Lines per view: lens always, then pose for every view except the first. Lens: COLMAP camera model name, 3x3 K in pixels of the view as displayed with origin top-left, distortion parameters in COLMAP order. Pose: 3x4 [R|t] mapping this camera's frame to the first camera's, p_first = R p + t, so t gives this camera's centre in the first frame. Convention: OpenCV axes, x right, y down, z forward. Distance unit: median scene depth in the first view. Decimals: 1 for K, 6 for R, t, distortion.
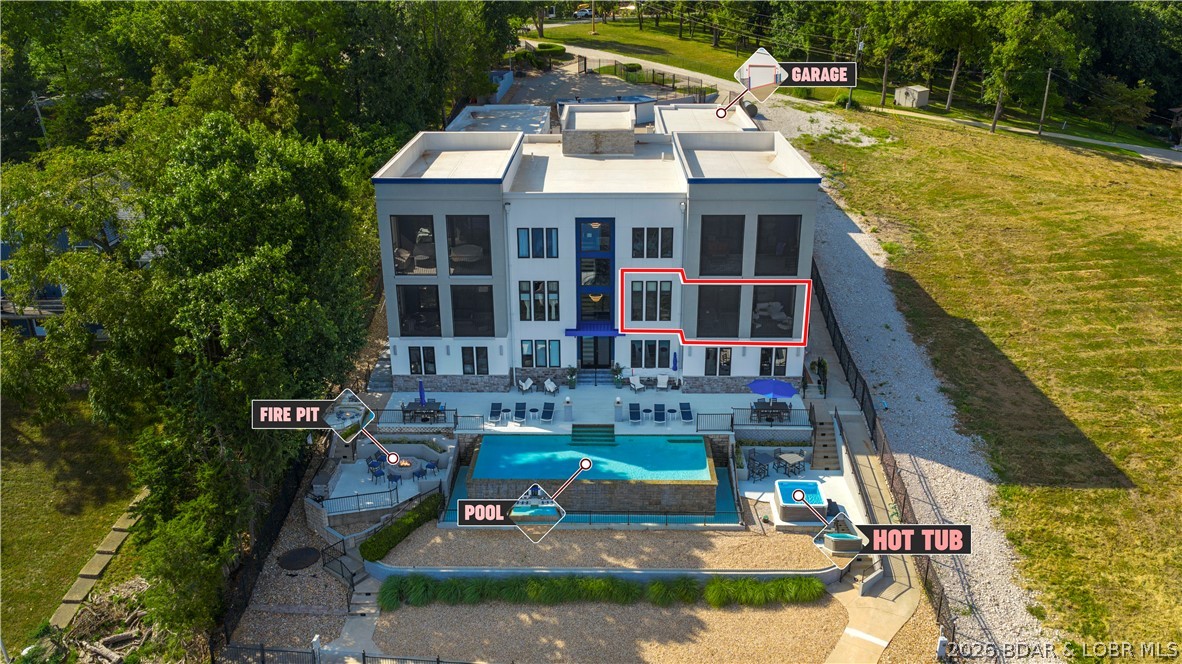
lens RADIAL K [[973.9, 0, 587.4], [0, 973.9, 342.4], [0, 0, 1]] dist [0.024682, 0.001411]
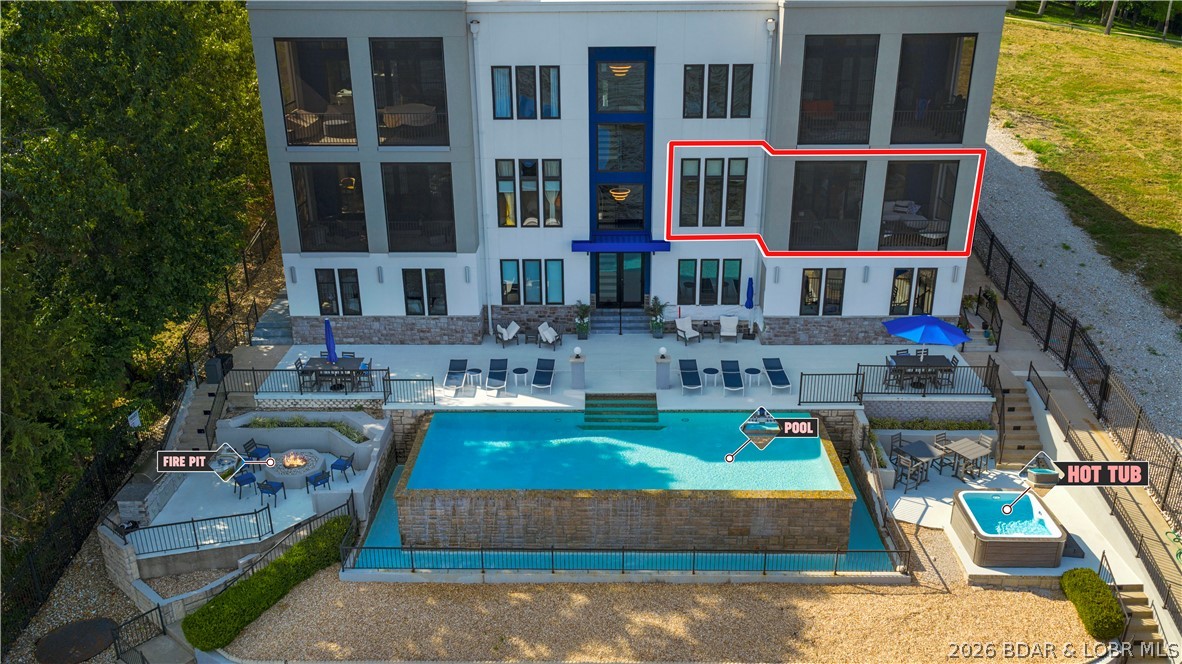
lens RADIAL K [[973.9, 0, 587.4], [0, 973.9, 342.4], [0, 0, 1]] dist [0.024682, 0.001411]
pose [[0.999986, -0.002990, 0.004266, -0.015924], [0.002951, 0.999953, 0.009186, 0.045550], [-0.004293, -0.009173, 0.999949, 0.391229]]
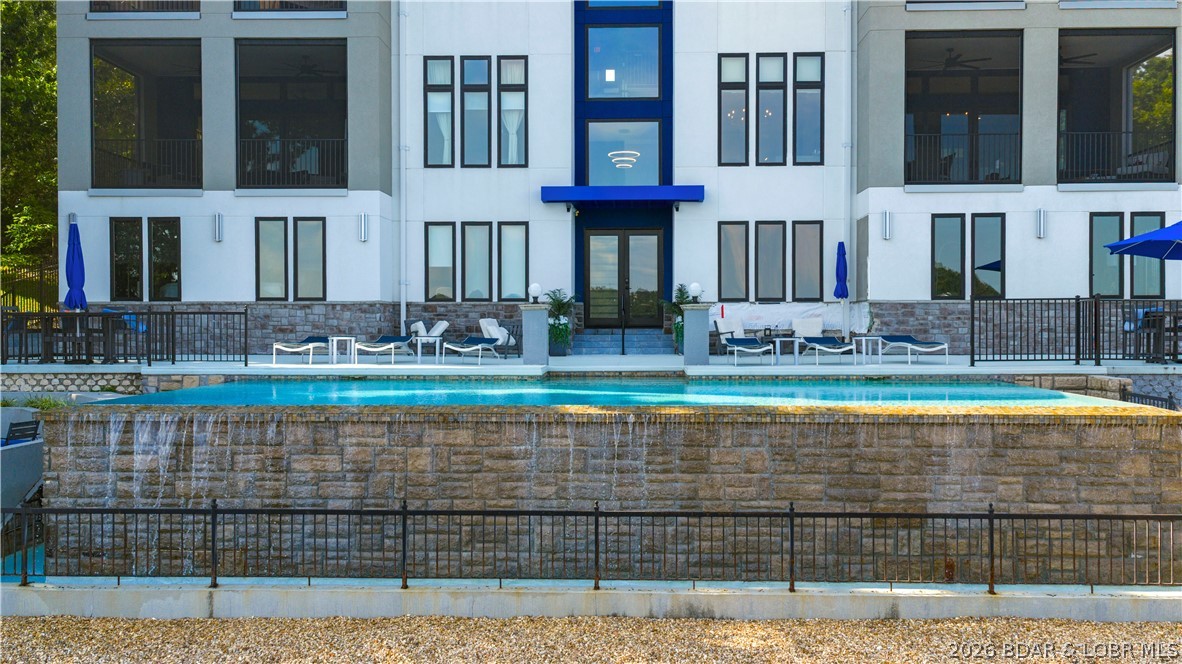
lens RADIAL K [[985.2, 0, 602.6], [0, 985.2, 331.8], [0, 0, 1]] dist [0.020053, 0.002794]
pose [[0.999916, 0.006415, -0.011233, 0.005202], [-0.010079, 0.930647, -0.365780, 0.179337], [0.008108, 0.365863, 0.930633, 0.677624]]
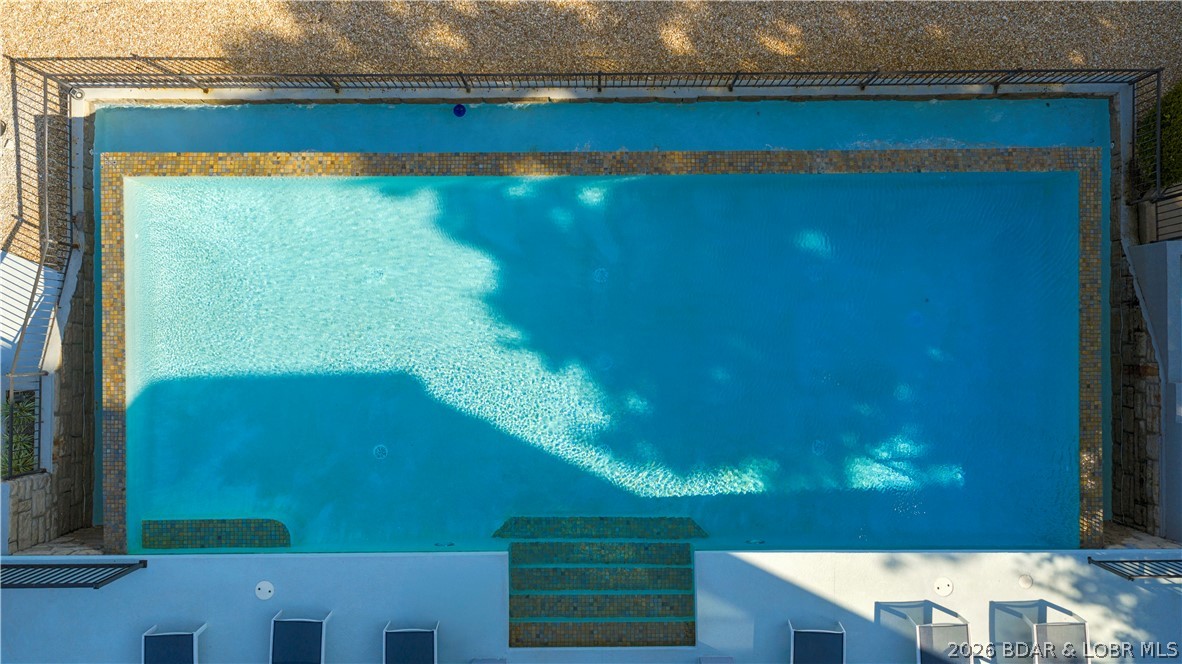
lens RADIAL K [[973.9, 0, 587.4], [0, 973.9, 342.4], [0, 0, 1]] dist [0.024682, 0.001411]
pose [[-0.999664, 0.024712, 0.007781, 0.005846], [-0.002297, -0.383671, 0.923467, -0.093055], [0.025806, 0.923139, 0.383599, 0.813244]]
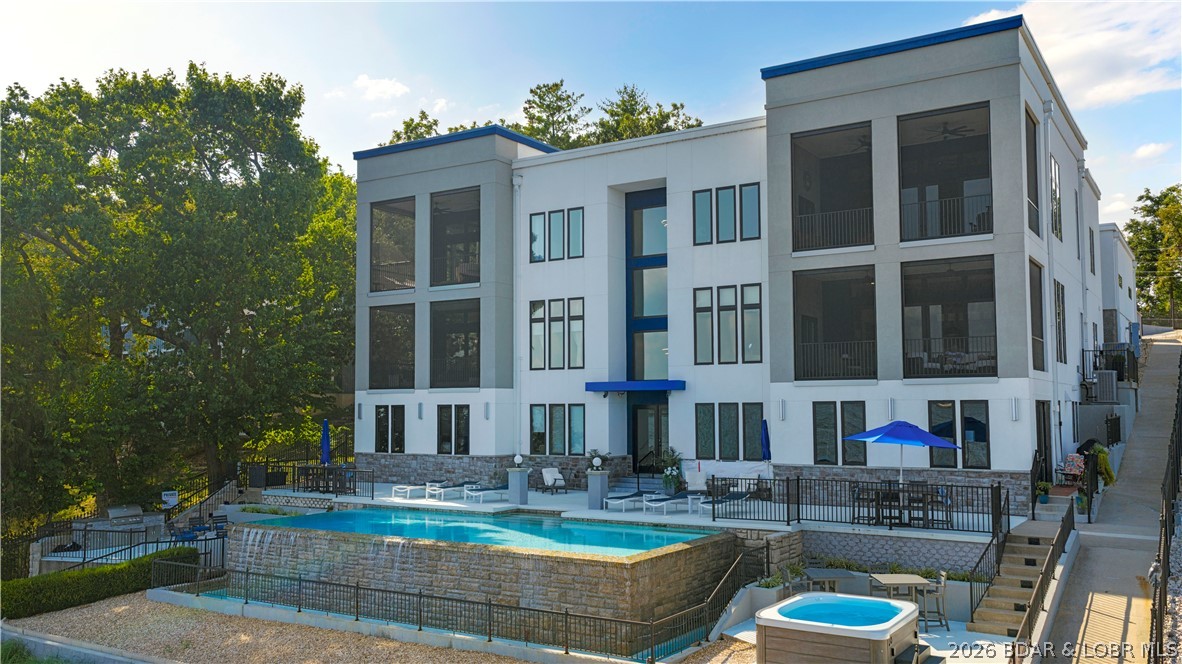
lens RADIAL K [[973.9, 0, 587.4], [0, 973.9, 342.4], [0, 0, 1]] dist [0.024682, 0.001411]
pose [[0.851485, -0.032987, -0.523340, 0.283166], [-0.197588, 0.904275, -0.378478, 0.187024], [0.485728, 0.425675, 0.763459, 0.556460]]
